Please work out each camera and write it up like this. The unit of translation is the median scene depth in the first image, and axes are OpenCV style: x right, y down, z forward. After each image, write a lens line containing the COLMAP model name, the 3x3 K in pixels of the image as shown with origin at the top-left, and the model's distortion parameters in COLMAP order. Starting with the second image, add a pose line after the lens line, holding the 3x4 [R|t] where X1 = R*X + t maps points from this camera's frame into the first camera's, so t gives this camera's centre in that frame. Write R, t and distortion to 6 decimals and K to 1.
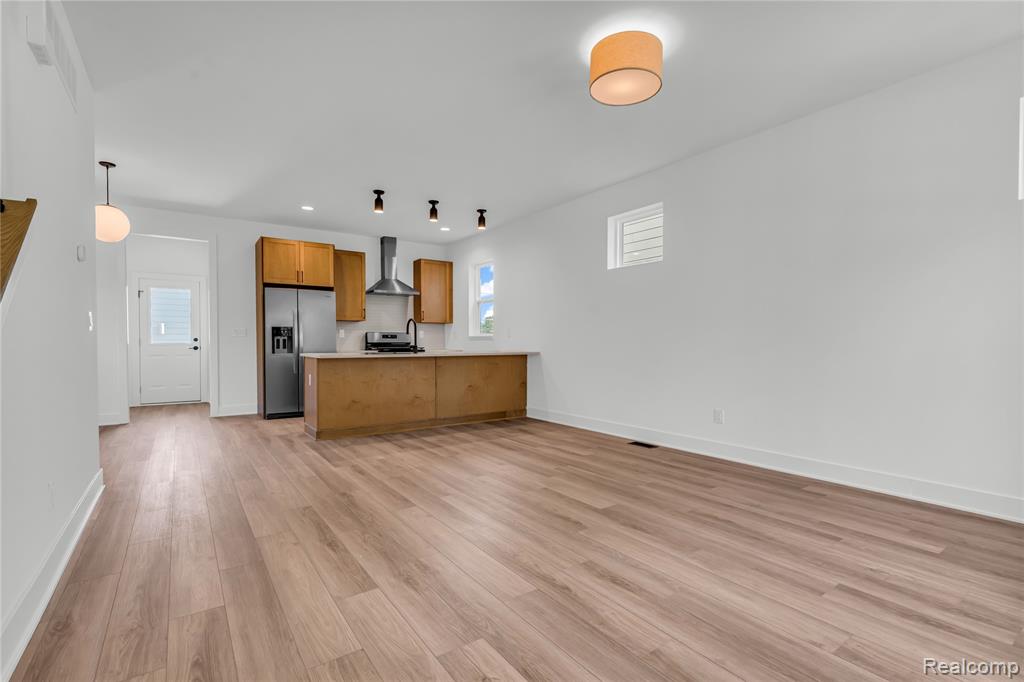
lens RADIAL K [[472.4, 0, 509.1], [0, 472.4, 345.9], [0, 0, 1]] dist [0.000398, 0.000320]
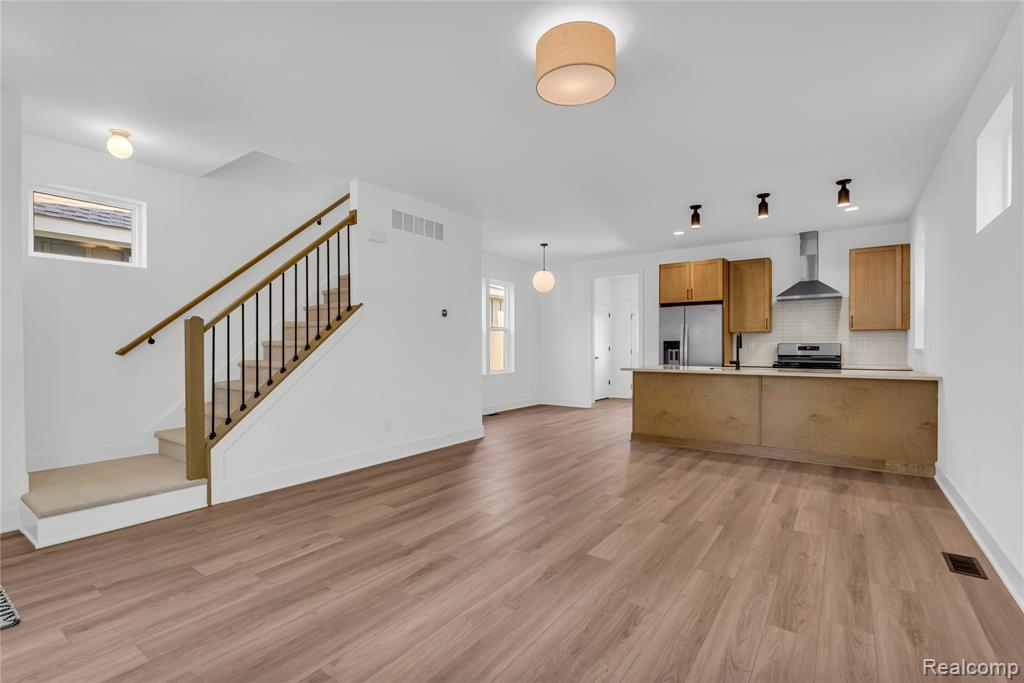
lens RADIAL K [[472.4, 0, 514.0], [0, 472.4, 345.9], [0, 0, 1]] dist [0.000398, 0.000320]
pose [[0.333703, 0.000407, -0.942678, 0.583542], [-0.007530, 0.999969, -0.002234, -0.028634], [0.942648, 0.007843, 0.333696, 0.331080]]
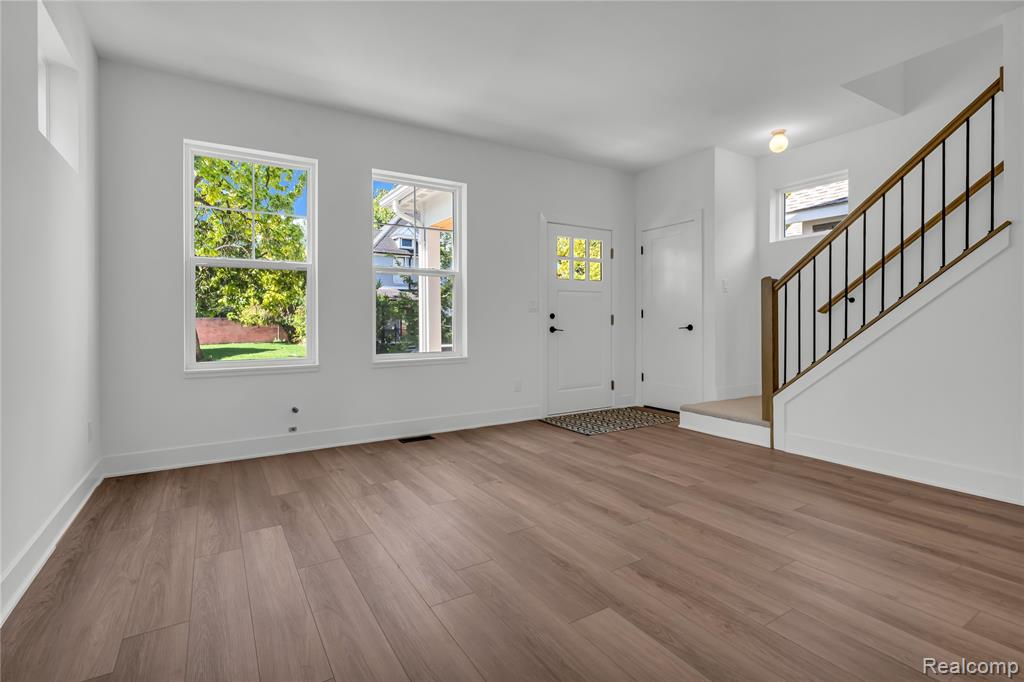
lens RADIAL K [[472.4, 0, 500.8], [0, 472.4, 325.2], [0, 0, 1]] dist [0.000398, 0.000320]
pose [[-0.997057, 0.004675, 0.076515, 0.163383], [0.005785, 0.999881, 0.014294, -0.004332], [-0.076439, 0.014694, -0.996966, 0.923465]]
